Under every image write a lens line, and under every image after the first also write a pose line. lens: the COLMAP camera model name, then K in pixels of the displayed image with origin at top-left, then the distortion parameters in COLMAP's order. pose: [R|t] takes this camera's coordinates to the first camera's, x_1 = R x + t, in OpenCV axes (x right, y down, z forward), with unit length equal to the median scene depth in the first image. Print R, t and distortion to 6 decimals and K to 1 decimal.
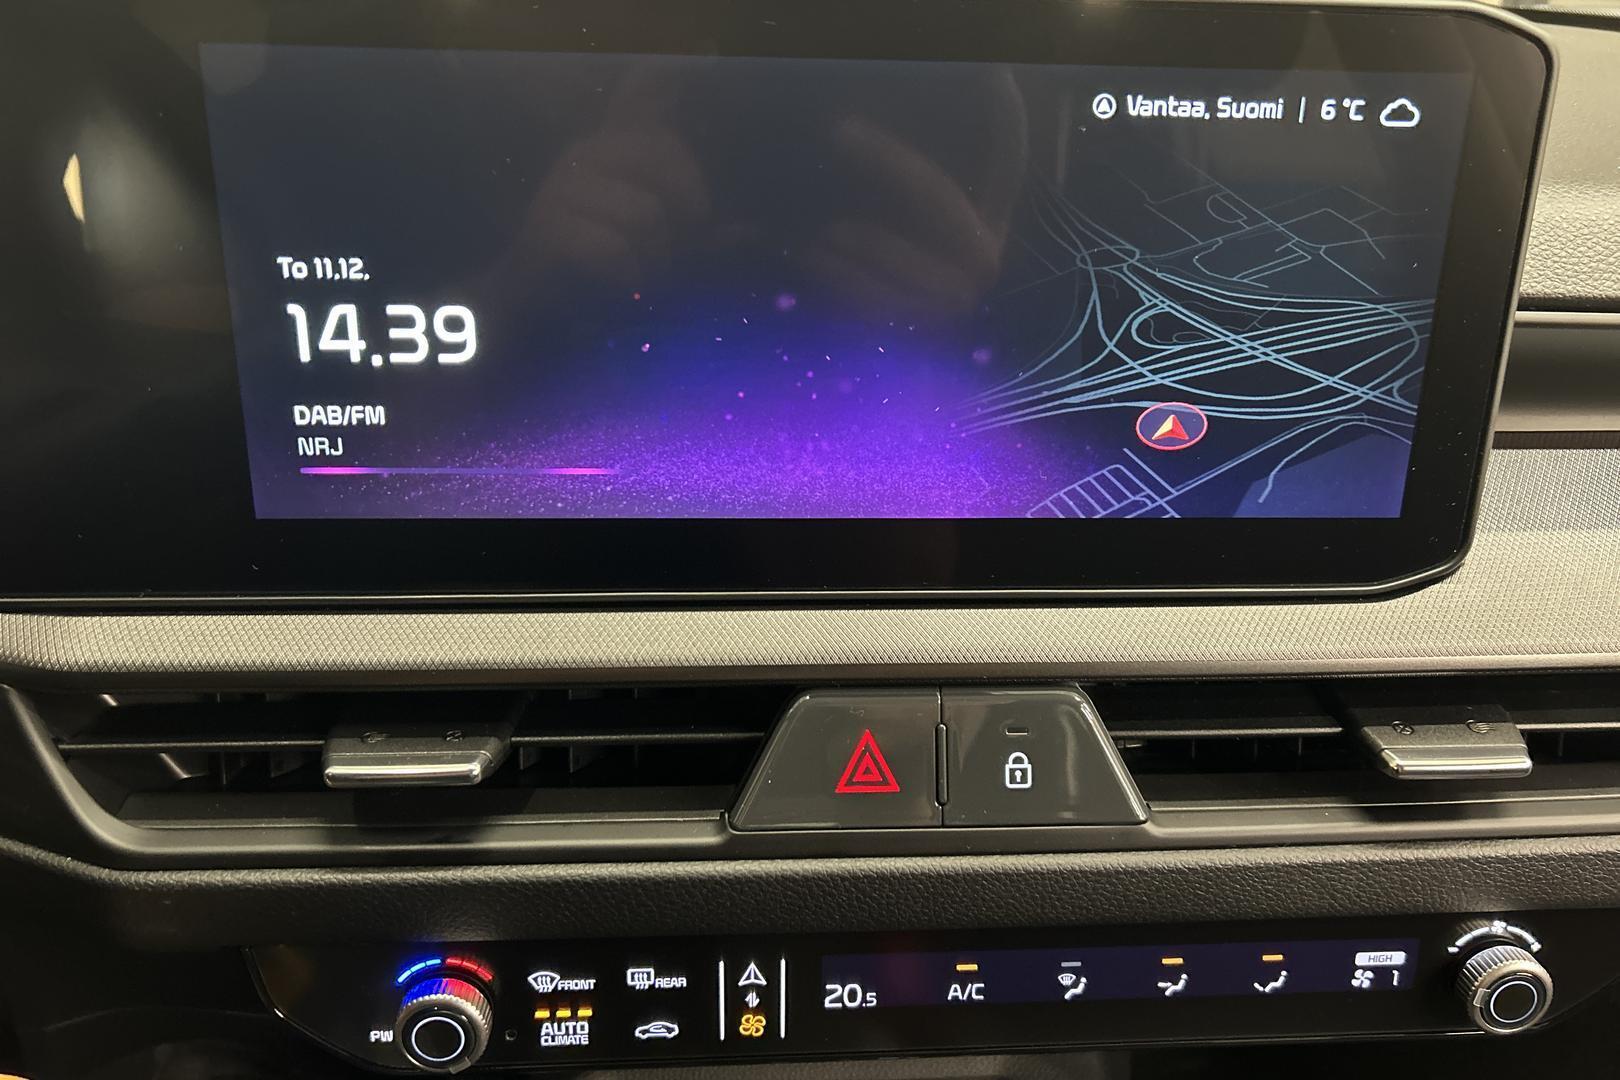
lens RADIAL K [[1237.2, 0, 810.2], [0, 1237.2, 552.8], [0, 0, 1]] dist [0.025642, -0.049073]
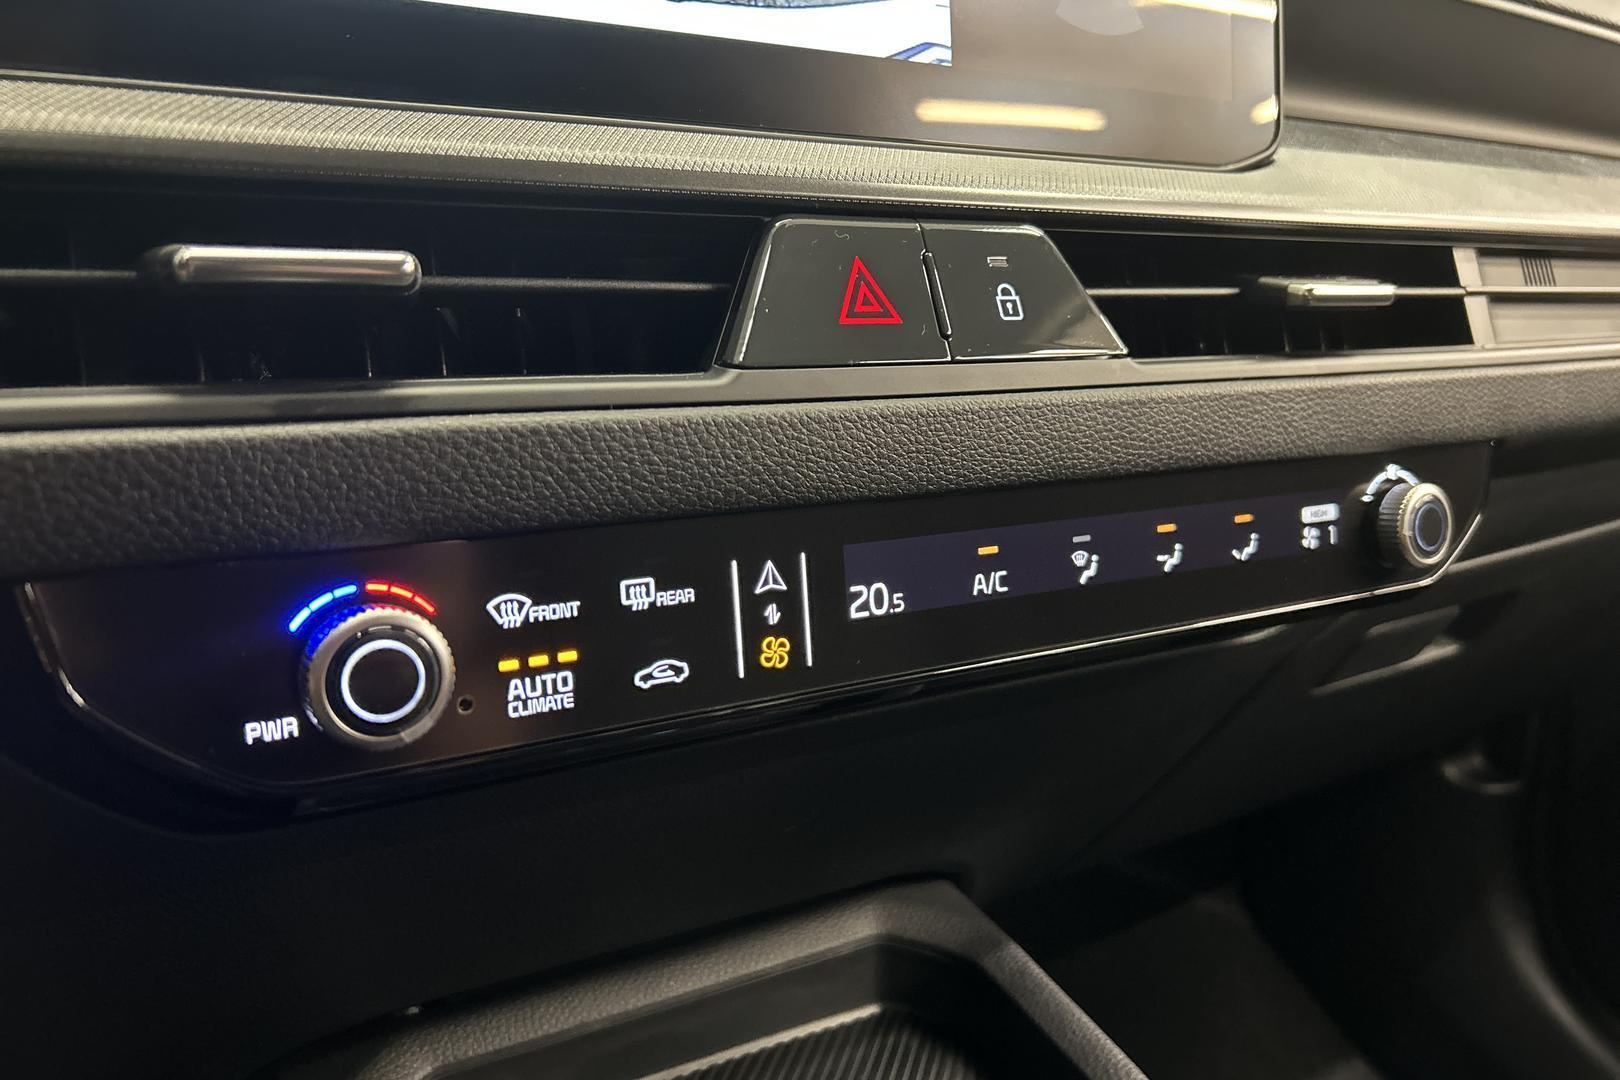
lens RADIAL K [[1237.2, 0, 800.7], [0, 1237.2, 544.5], [0, 0, 1]] dist [0.025642, -0.049073]
pose [[0.893296, -0.103327, 0.437432, -0.363357], [0.197847, 0.964256, -0.176261, 0.457440], [-0.403583, 0.243997, 0.881808, 0.301793]]
